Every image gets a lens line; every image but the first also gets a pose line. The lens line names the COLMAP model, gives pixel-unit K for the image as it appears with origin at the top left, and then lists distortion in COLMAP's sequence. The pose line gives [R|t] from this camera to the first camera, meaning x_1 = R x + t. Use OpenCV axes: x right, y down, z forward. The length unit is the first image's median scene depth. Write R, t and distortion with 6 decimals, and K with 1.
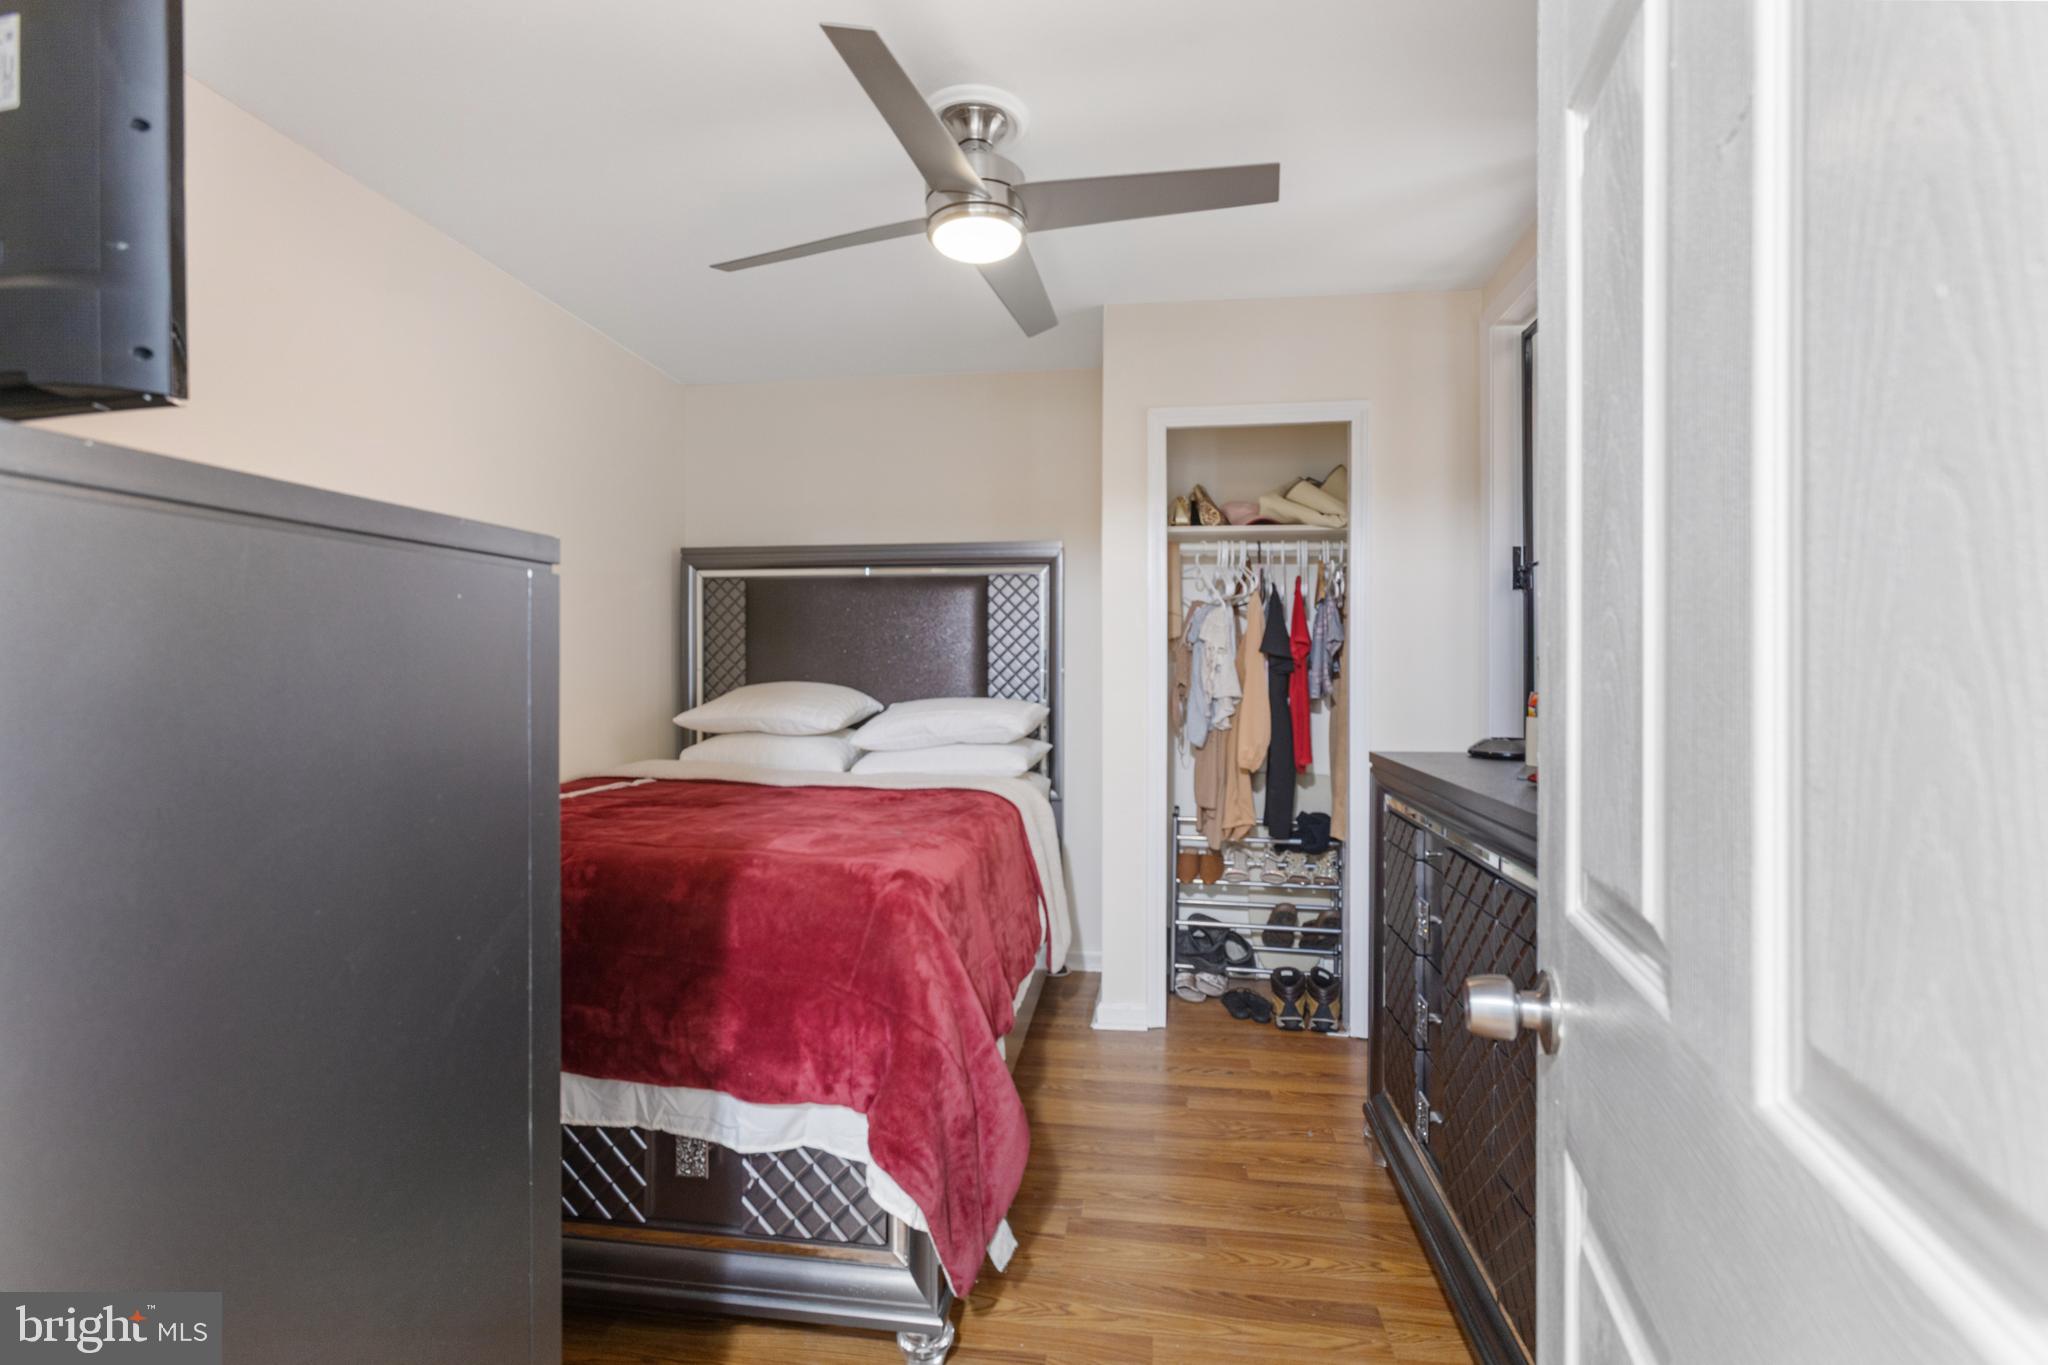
lens RADIAL K [[913.1, 0, 1036.1], [0, 913.1, 675.9], [0, 0, 1]] dist [-0.000151, 0.000863]
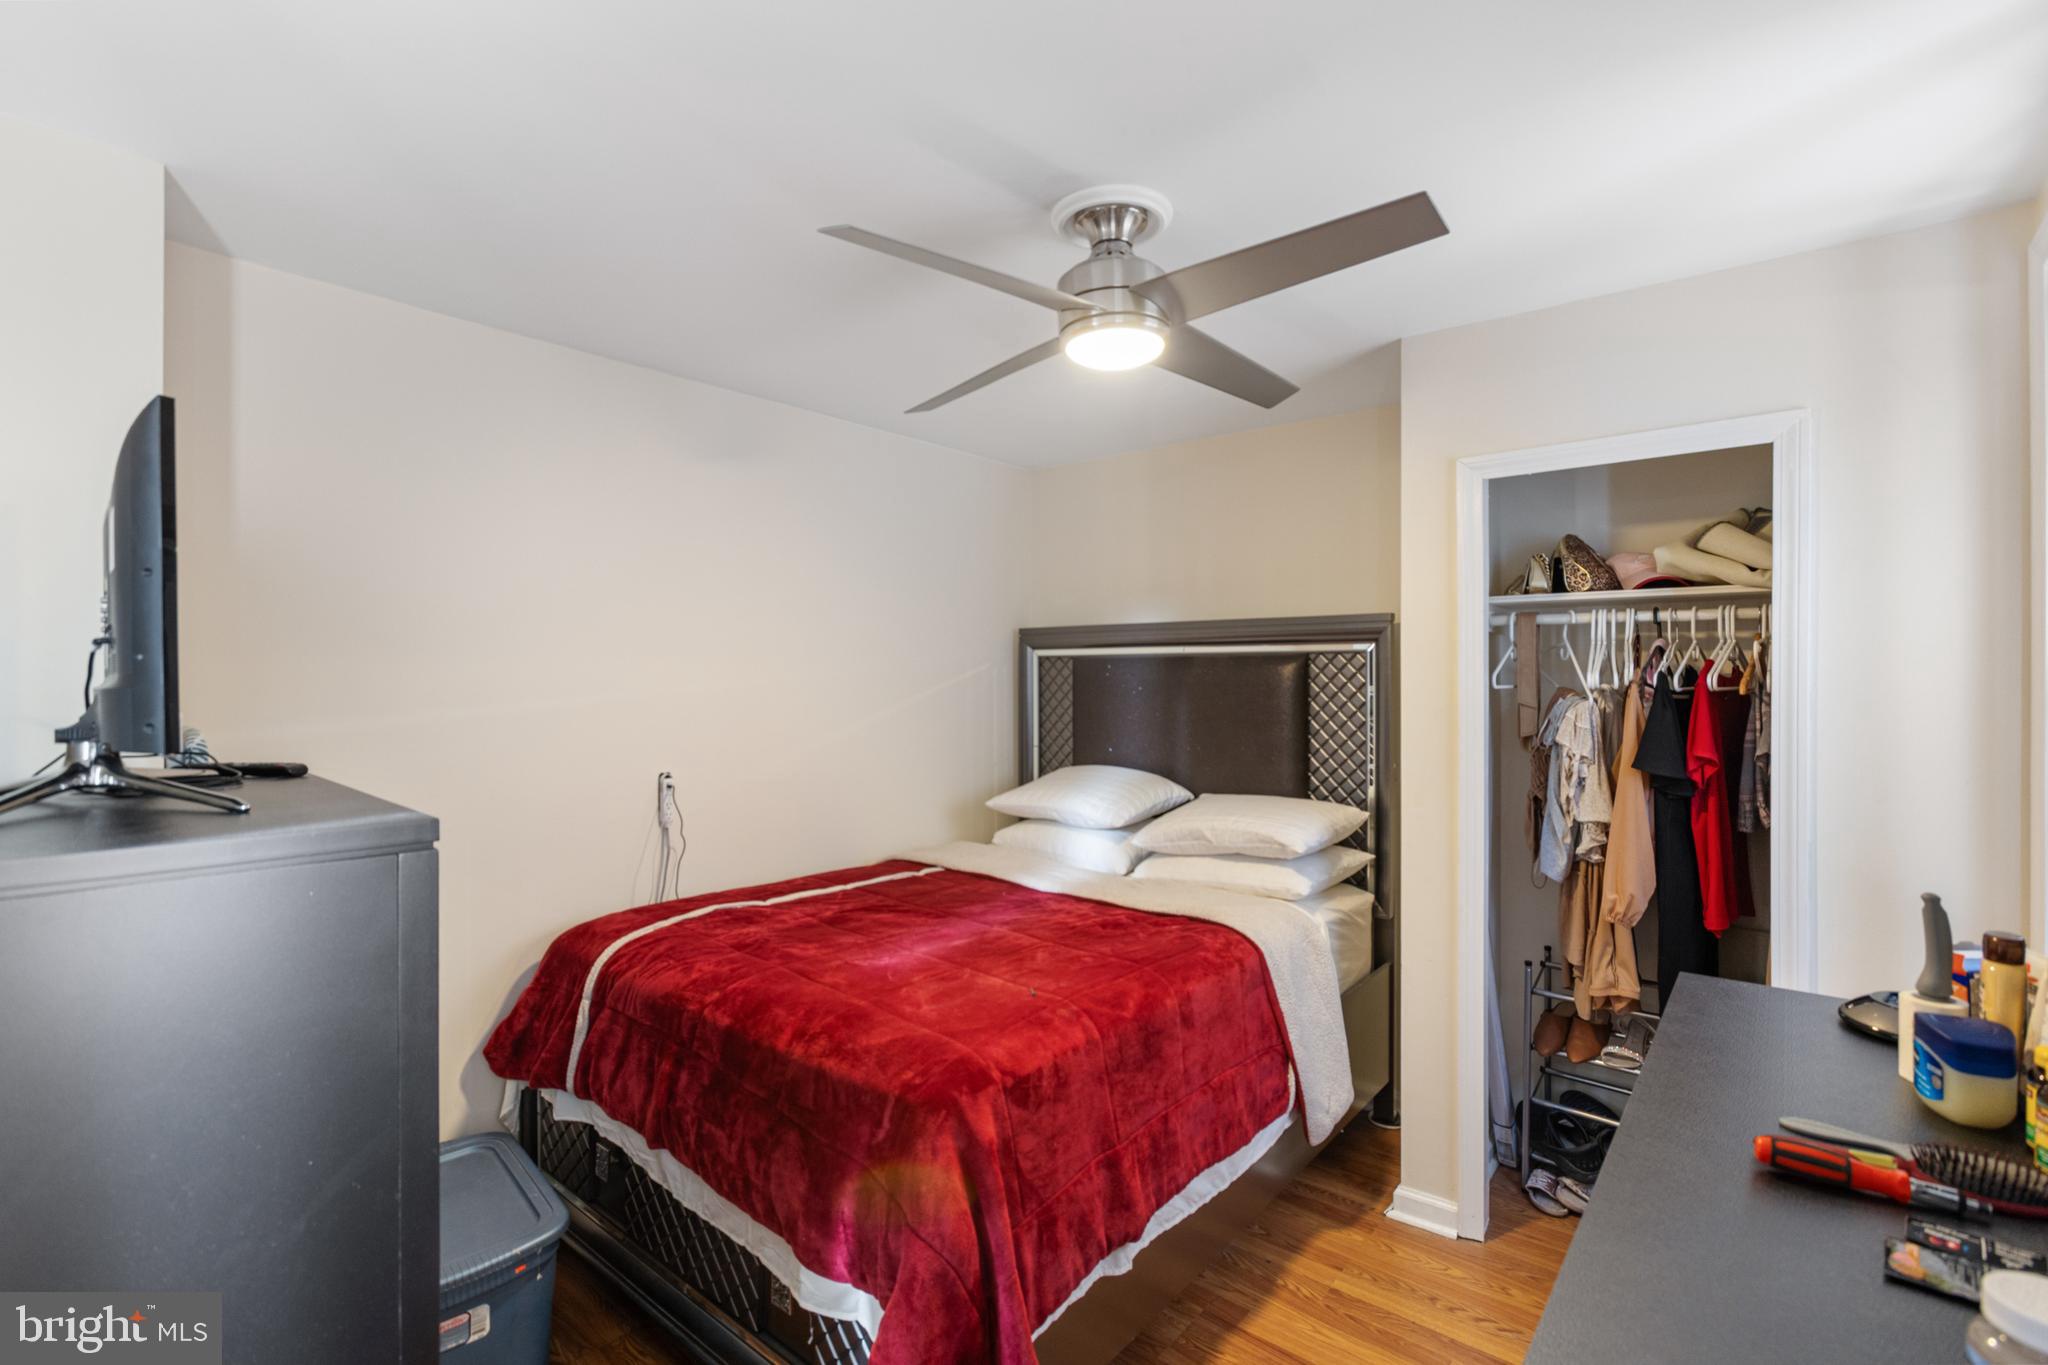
lens RADIAL K [[951.7, 0, 1065.9], [0, 951.7, 677.0], [0, 0, 1]] dist [-0.003479, 0.000663]
pose [[0.852745, 0.002685, -0.522320, 0.239707], [0.001839, 0.999965, 0.008141, -0.100192], [0.522324, -0.007903, 0.852710, 0.106913]]
